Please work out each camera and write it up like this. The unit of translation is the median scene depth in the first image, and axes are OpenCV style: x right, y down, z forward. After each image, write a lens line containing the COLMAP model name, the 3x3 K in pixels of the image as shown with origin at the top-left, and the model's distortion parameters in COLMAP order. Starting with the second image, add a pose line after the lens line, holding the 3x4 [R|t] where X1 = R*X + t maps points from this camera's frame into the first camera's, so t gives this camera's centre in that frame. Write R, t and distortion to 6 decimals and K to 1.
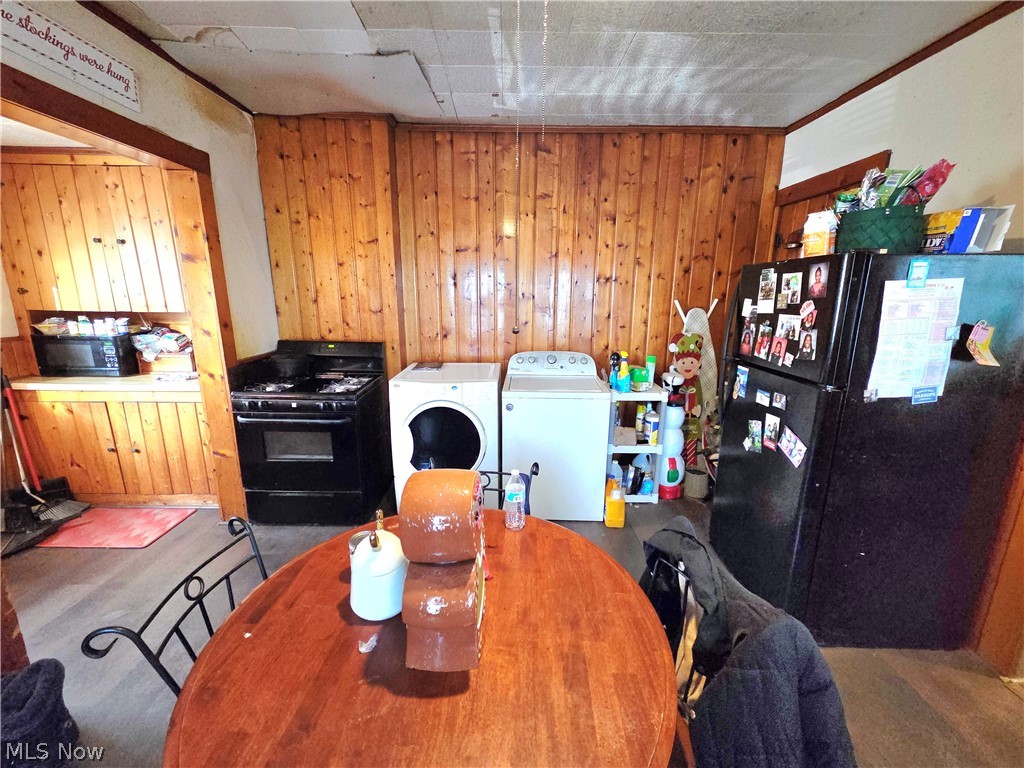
lens RADIAL K [[421.0, 0, 509.8], [0, 421.0, 383.9], [0, 0, 1]] dist [0.003894, -0.001177]
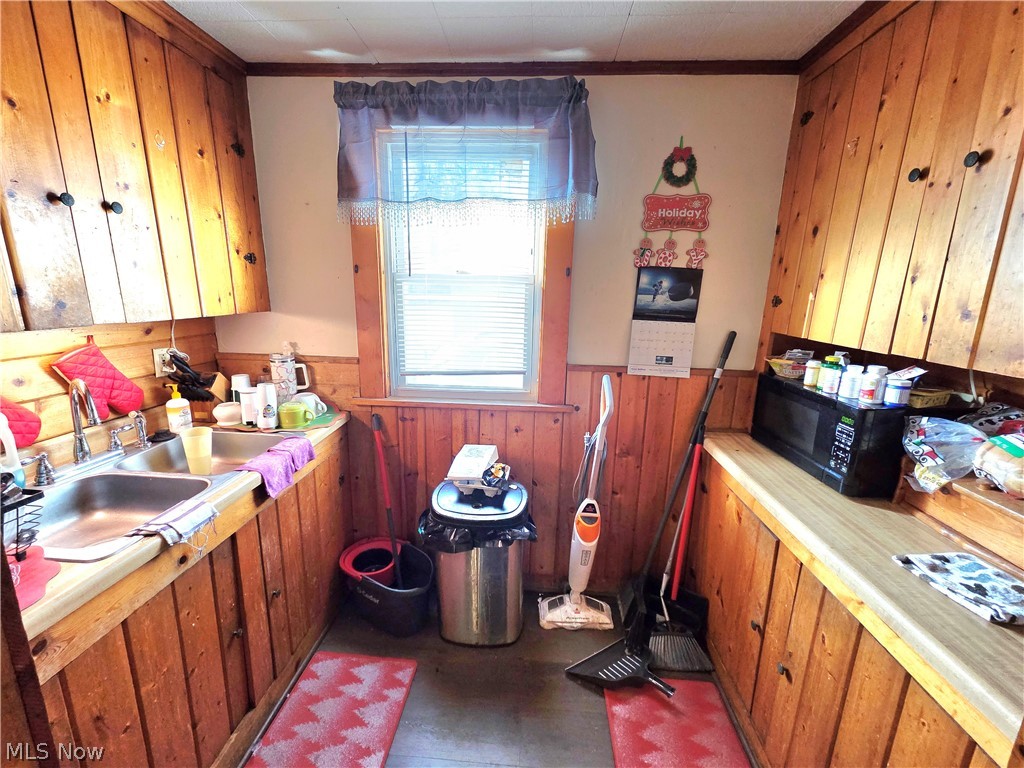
lens RADIAL K [[421.0, 0, 508.1], [0, 421.0, 390.0], [0, 0, 1]] dist [0.003894, -0.001177]
pose [[-0.075508, 0.214245, -0.973857, -0.496781], [-0.234829, 0.945356, 0.226182, -0.142590], [0.969100, 0.245768, -0.021071, 0.653353]]
